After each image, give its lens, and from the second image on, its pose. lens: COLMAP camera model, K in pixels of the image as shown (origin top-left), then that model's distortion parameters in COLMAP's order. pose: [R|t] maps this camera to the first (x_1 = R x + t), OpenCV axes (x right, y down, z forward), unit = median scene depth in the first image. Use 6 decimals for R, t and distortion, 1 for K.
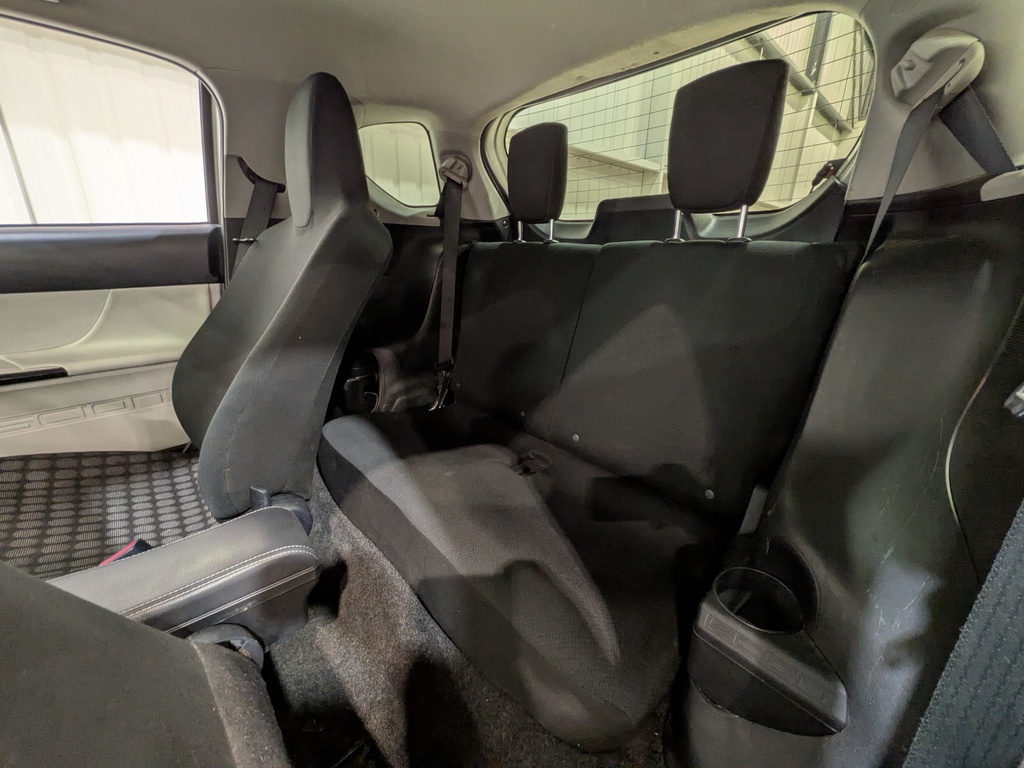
lens RADIAL K [[404.1, 0, 518.9], [0, 404.1, 379.5], [0, 0, 1]] dist [-0.000807, -0.000495]
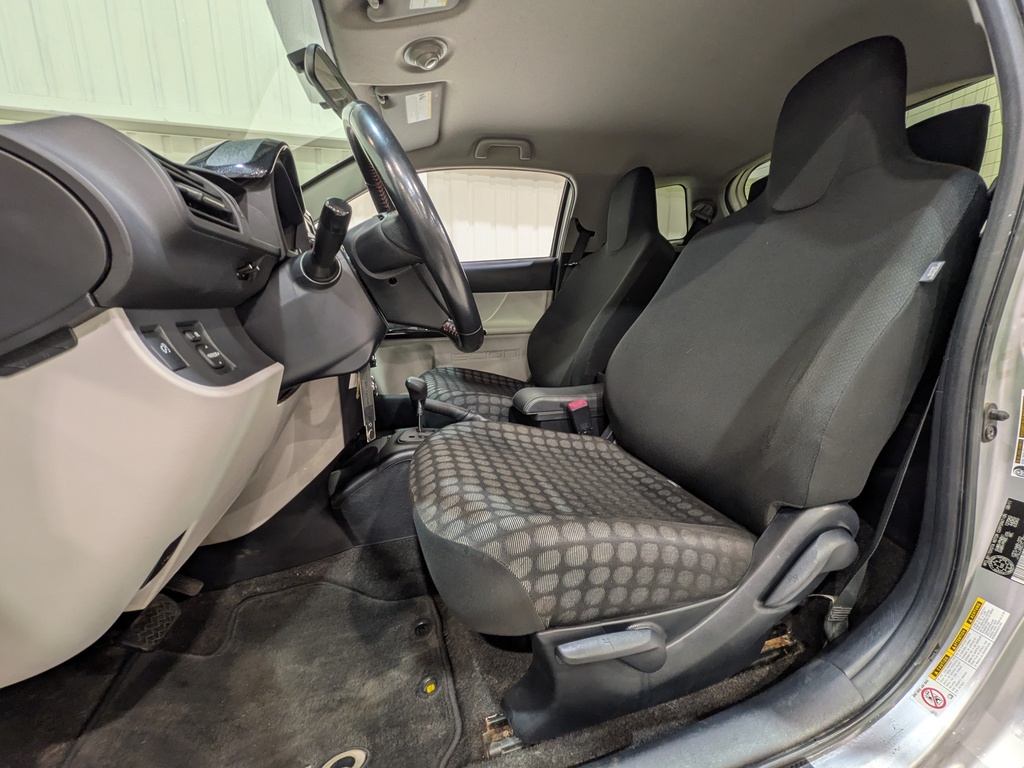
lens RADIAL K [[404.1, 0, 518.9], [0, 404.1, 379.5], [0, 0, 1]] dist [-0.000807, -0.000495]
pose [[0.893139, 0.056284, -0.446245, -0.079450], [-0.109759, 0.989419, -0.094883, 0.325216], [0.436183, 0.133723, 0.889867, -0.561298]]
